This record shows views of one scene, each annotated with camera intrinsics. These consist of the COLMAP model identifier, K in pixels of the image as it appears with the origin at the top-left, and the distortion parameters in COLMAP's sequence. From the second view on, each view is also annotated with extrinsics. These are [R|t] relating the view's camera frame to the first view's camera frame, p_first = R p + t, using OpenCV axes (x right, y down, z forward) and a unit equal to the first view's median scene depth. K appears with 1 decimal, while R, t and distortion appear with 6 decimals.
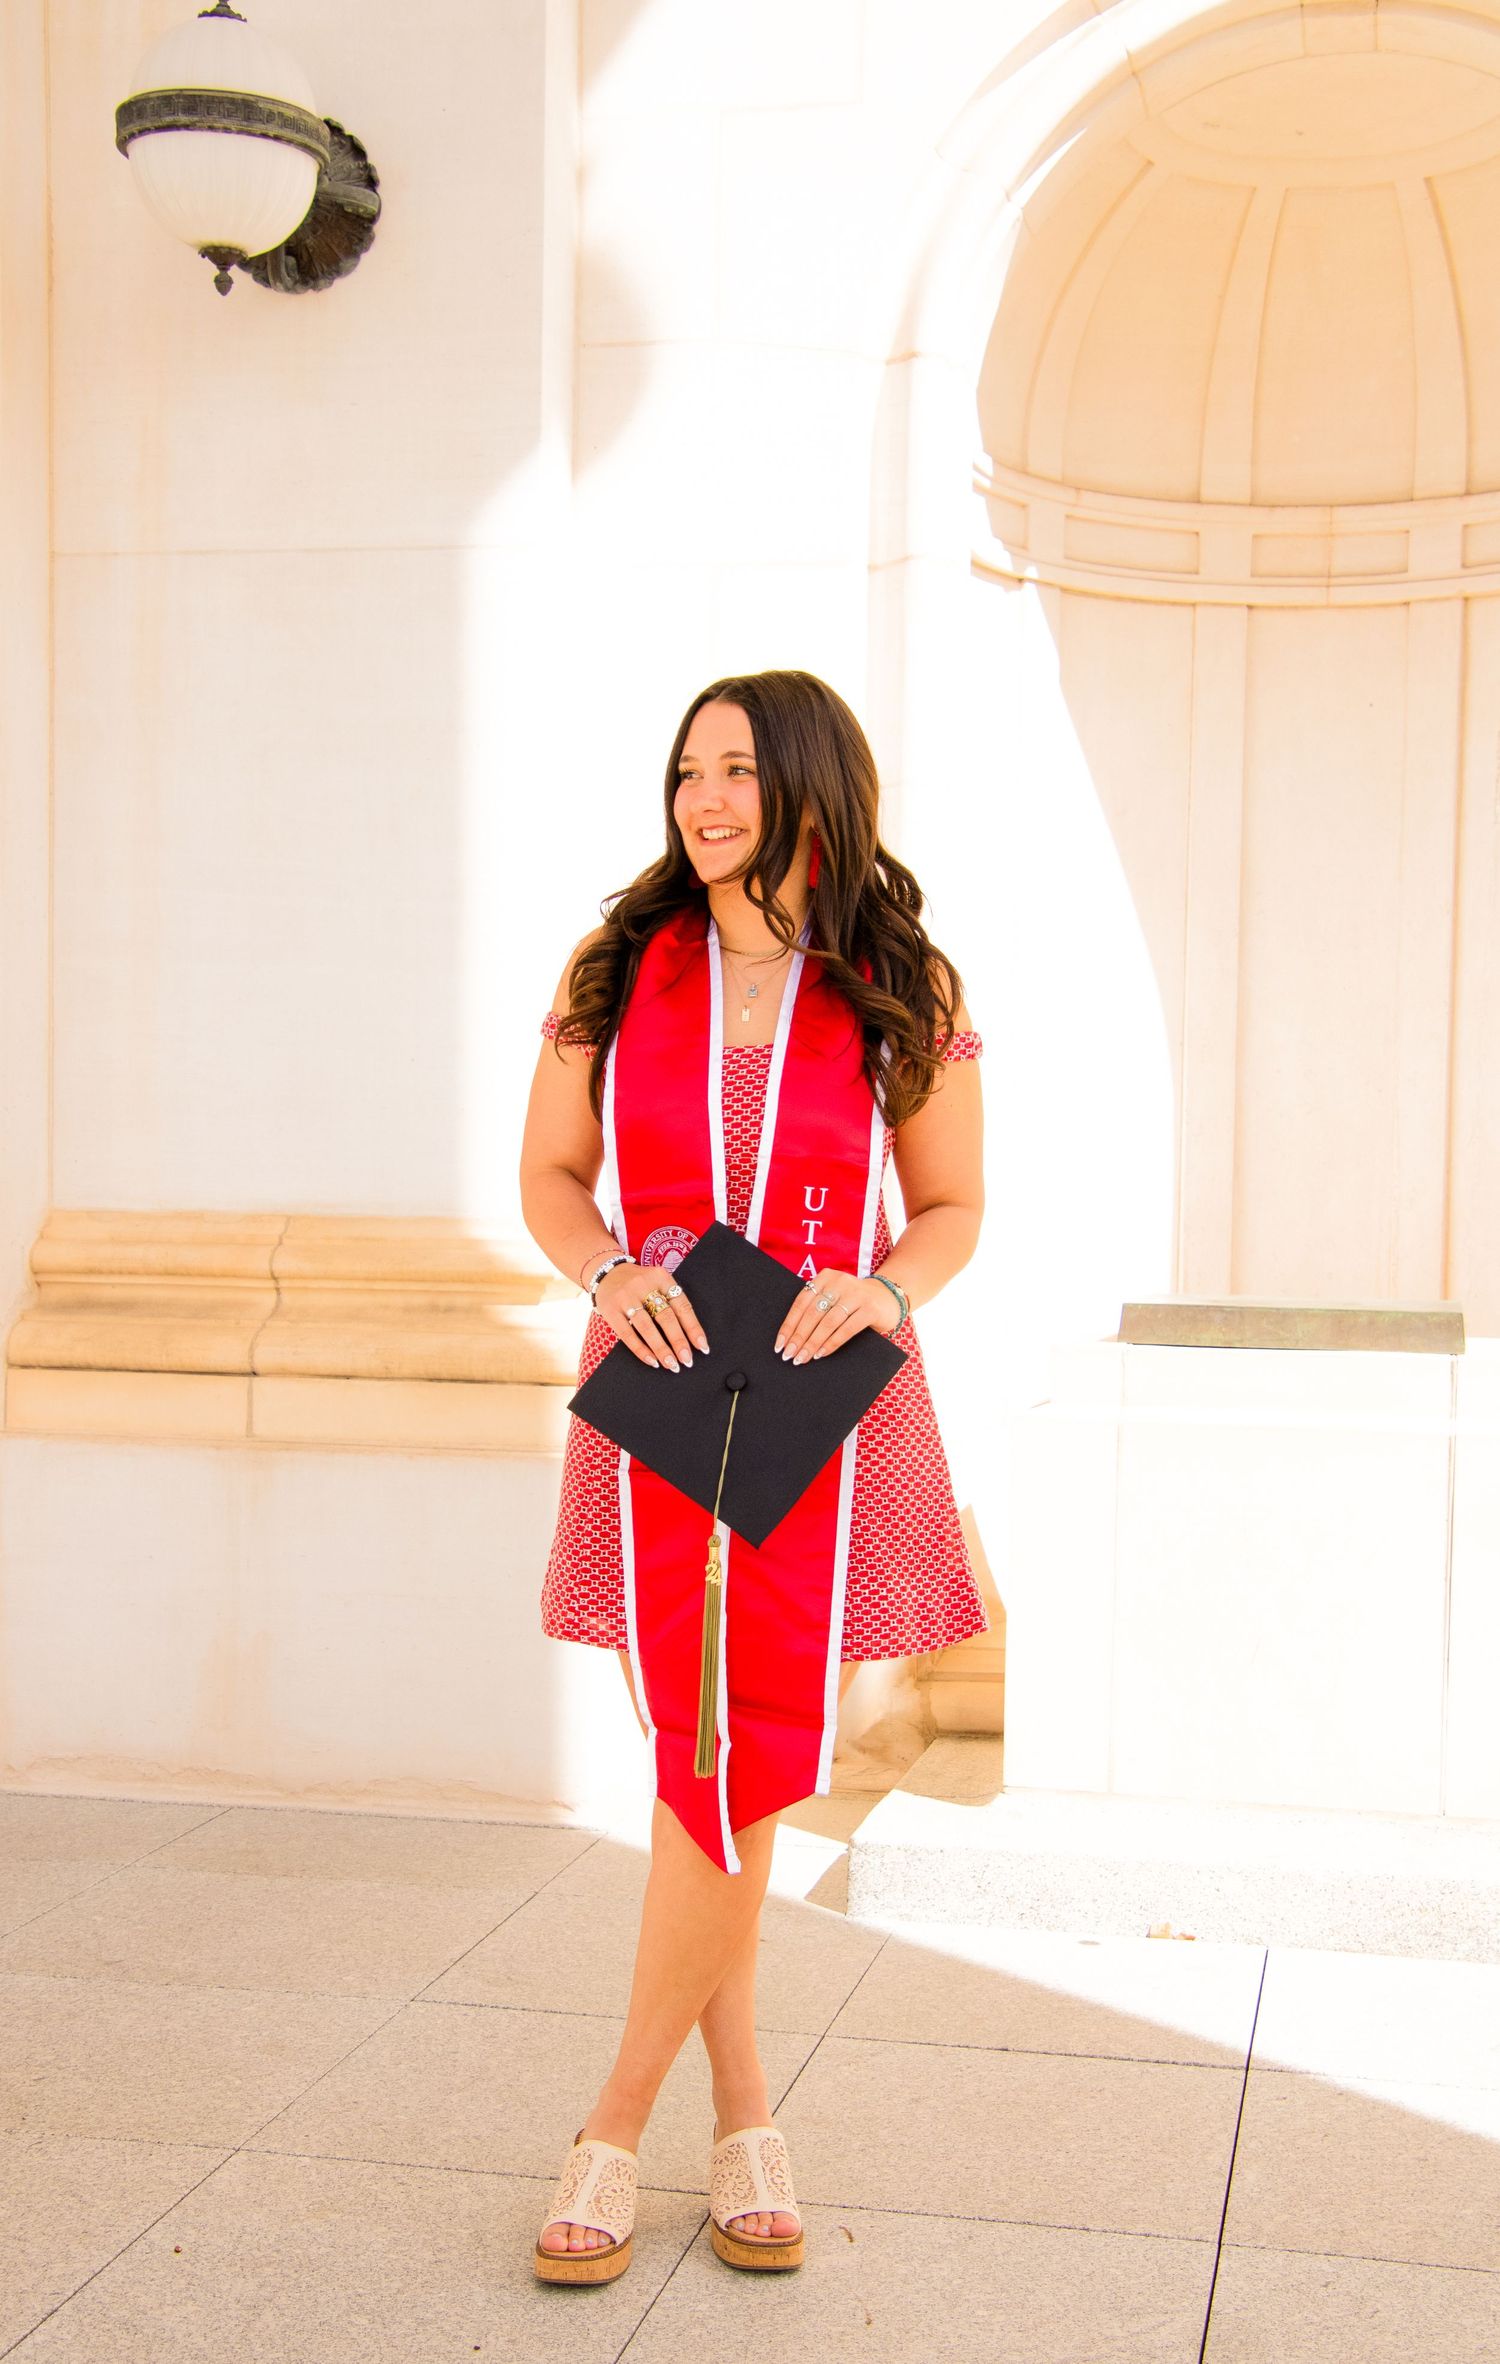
lens RADIAL K [[3133.5, 0, 758.1], [0, 3133.5, 1295.4], [0, 0, 1]] dist [0.093768, 0.000000]
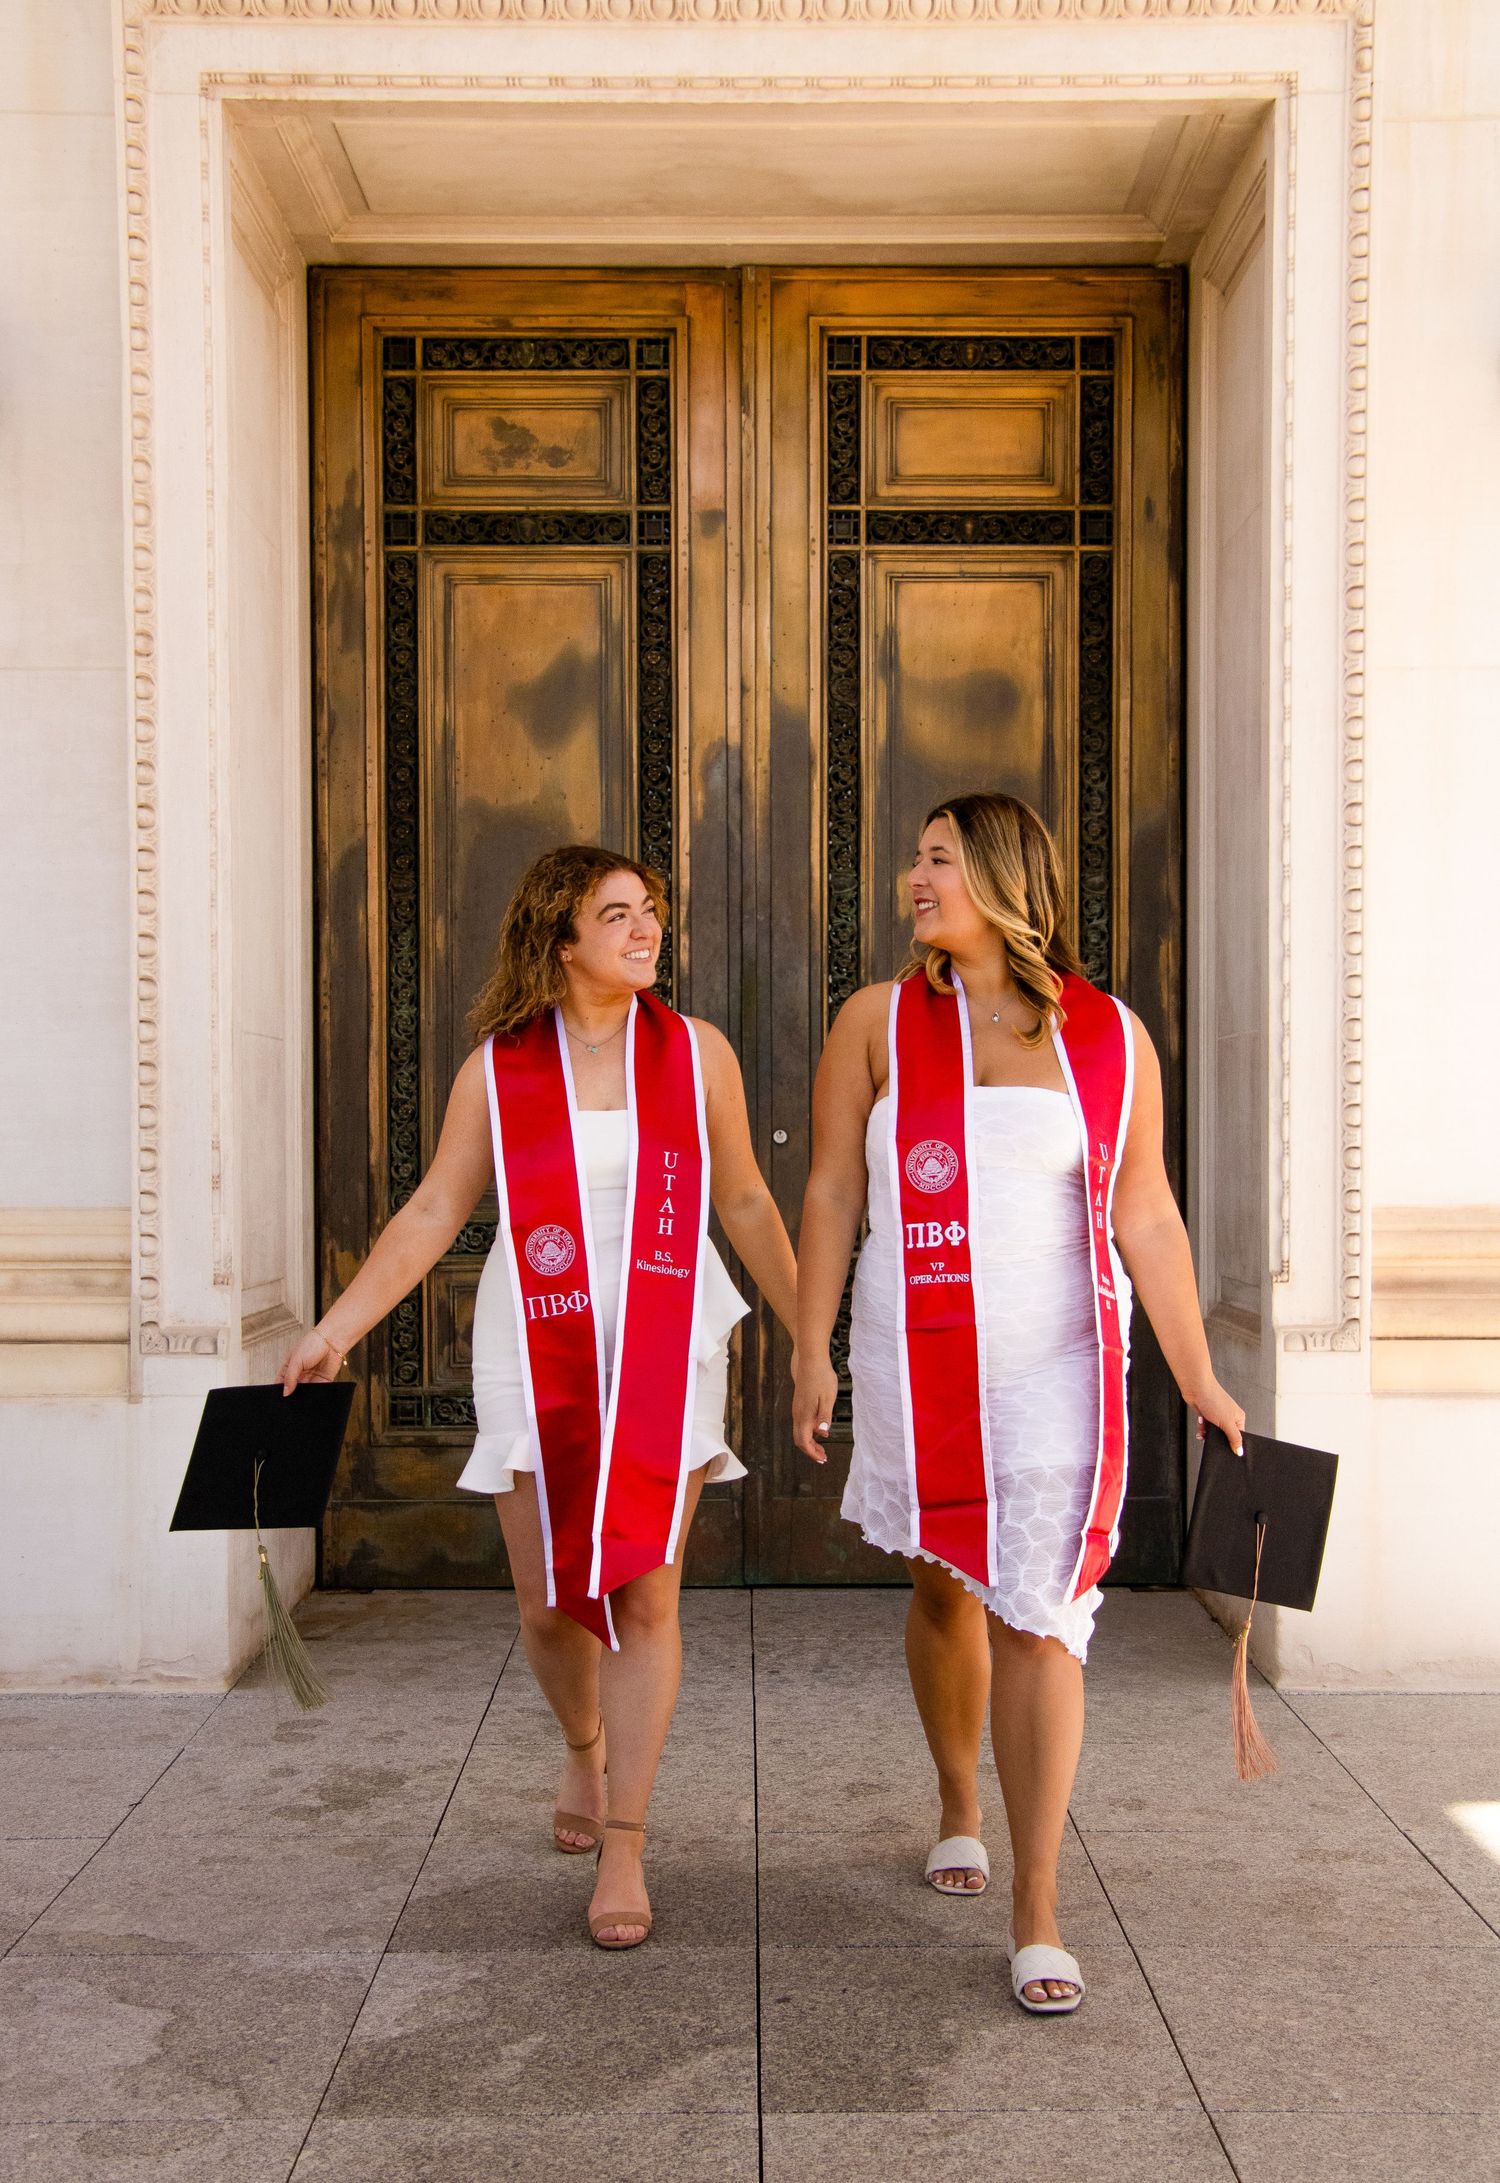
lens RADIAL K [[2585.7, 0, 746.9], [0, 2585.7, 1171.9], [0, 0, 1]] dist [0.057860, 0.000000]
pose [[0.975300, -0.025782, 0.219374, -0.703109], [0.029879, 0.999435, -0.015382, -0.033661], [-0.218854, 0.021557, 0.975519, 0.083736]]
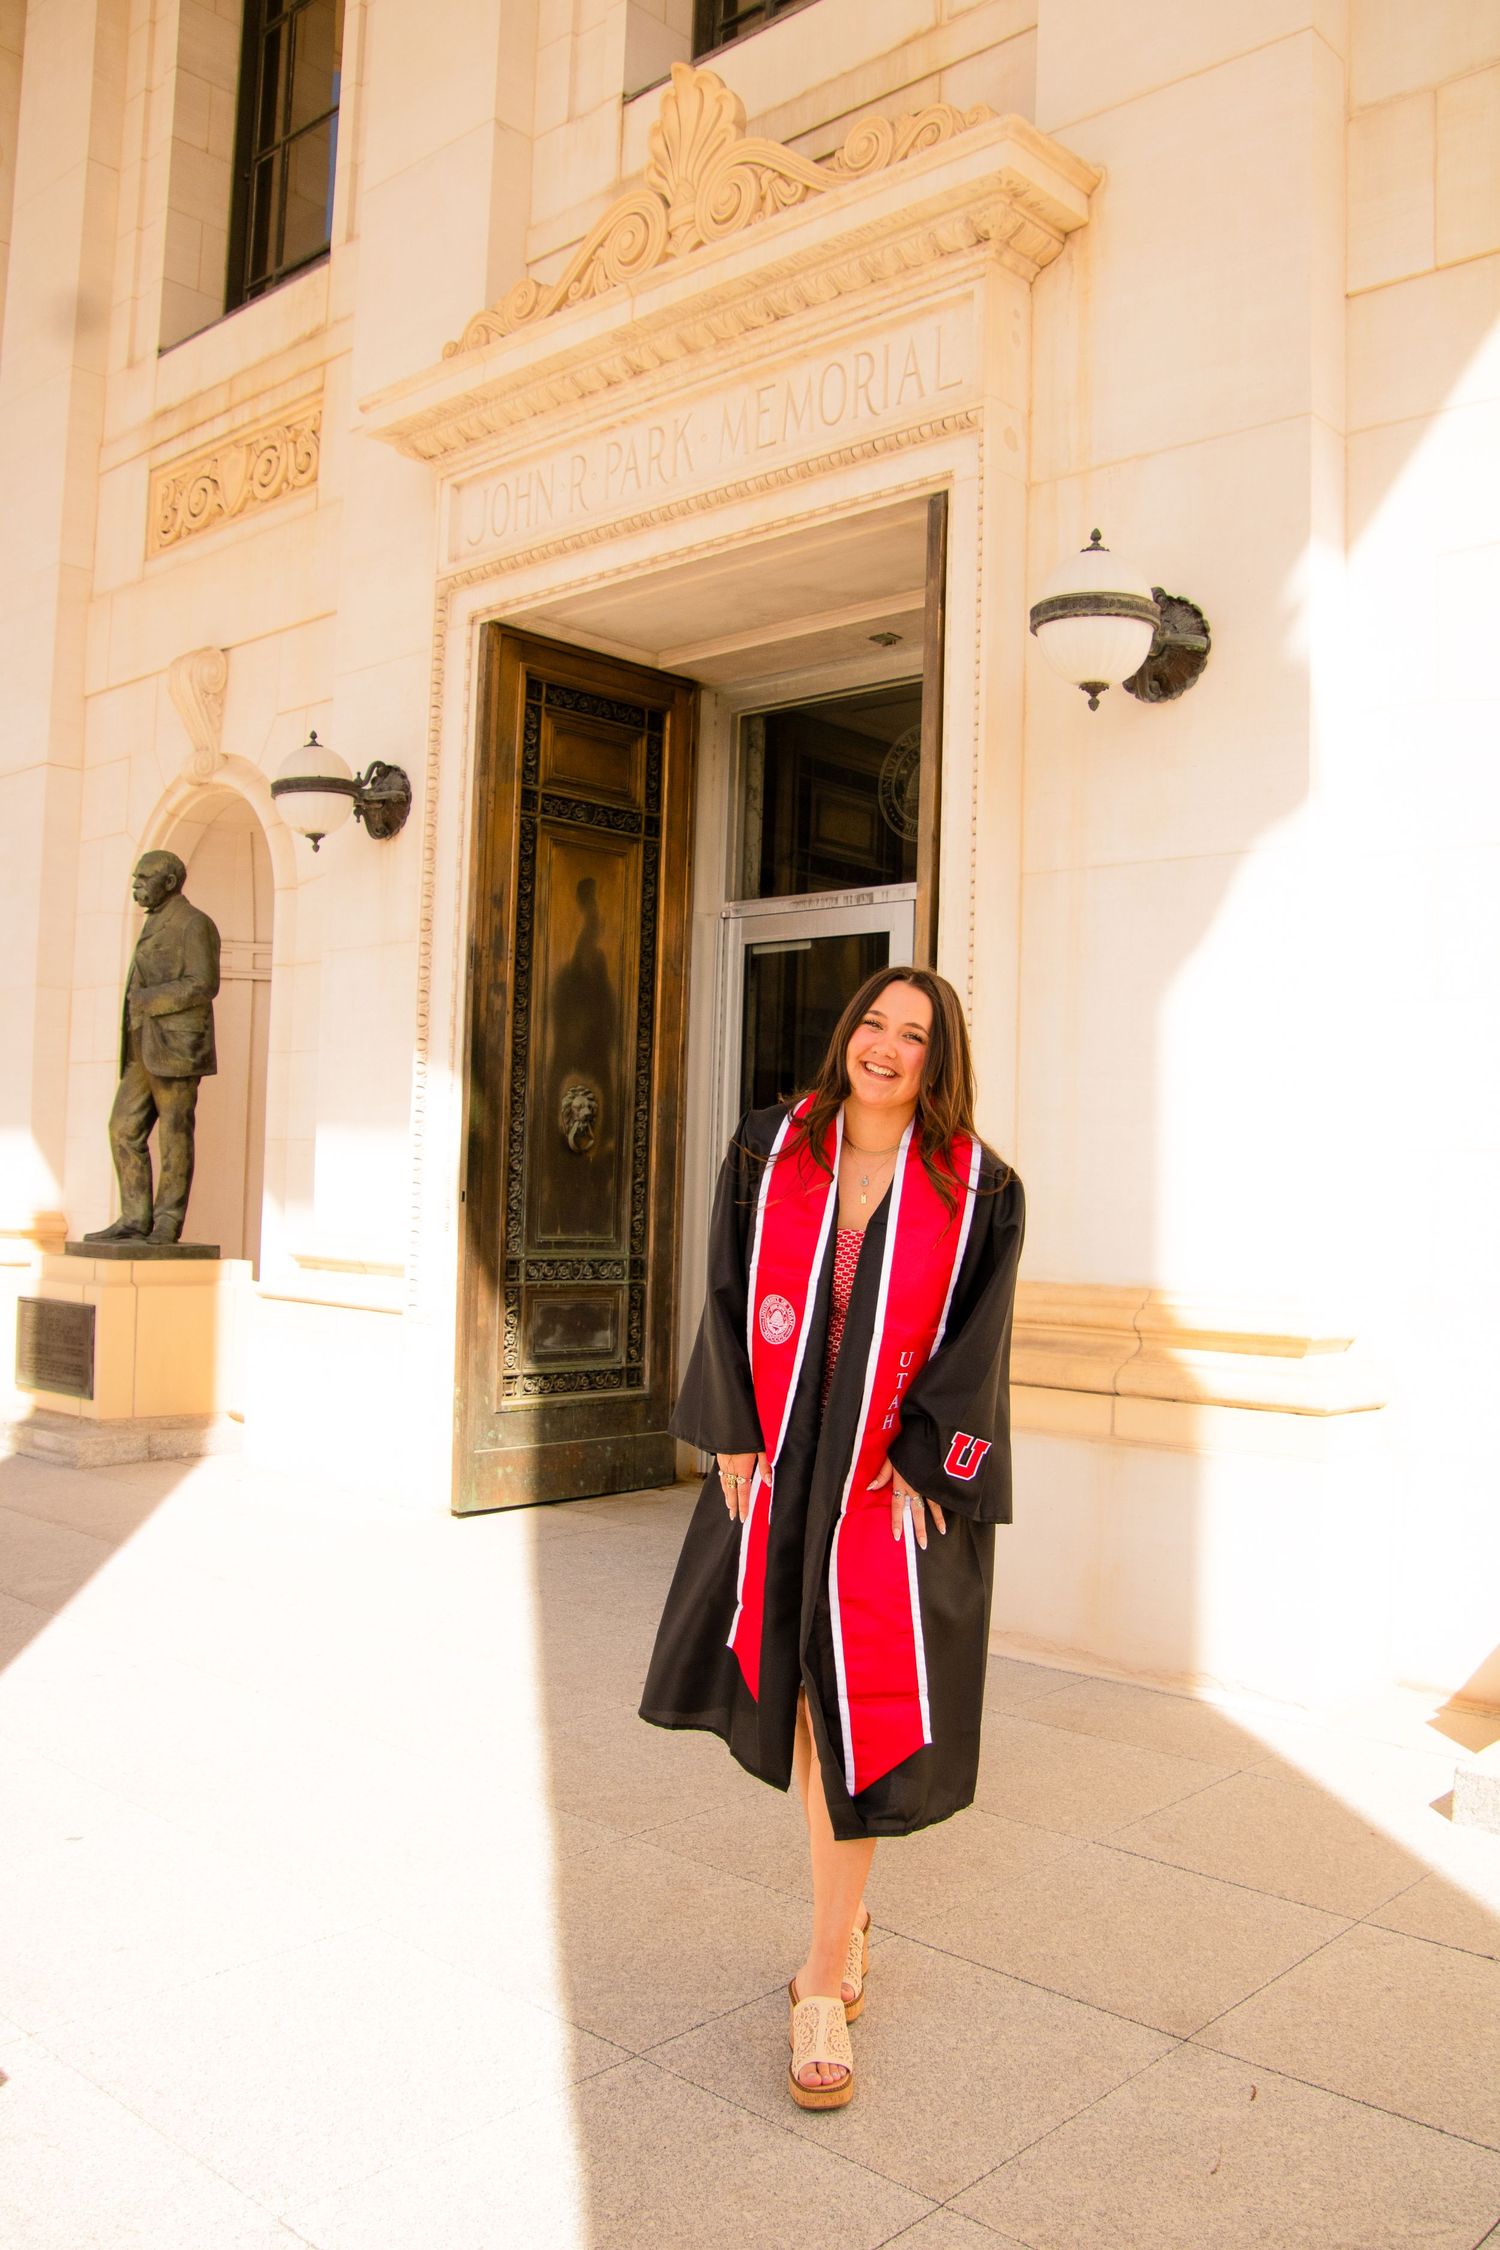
lens RADIAL K [[1892.6, 0, 746.8], [0, 1892.6, 1127.5], [0, 0, 1]] dist [-0.135589, 0.108214]
pose [[0.860162, -0.009388, -0.509935, 0.151674], [-0.034466, 0.996475, -0.076483, -0.028129], [0.508855, 0.083363, 0.856806, 0.118465]]
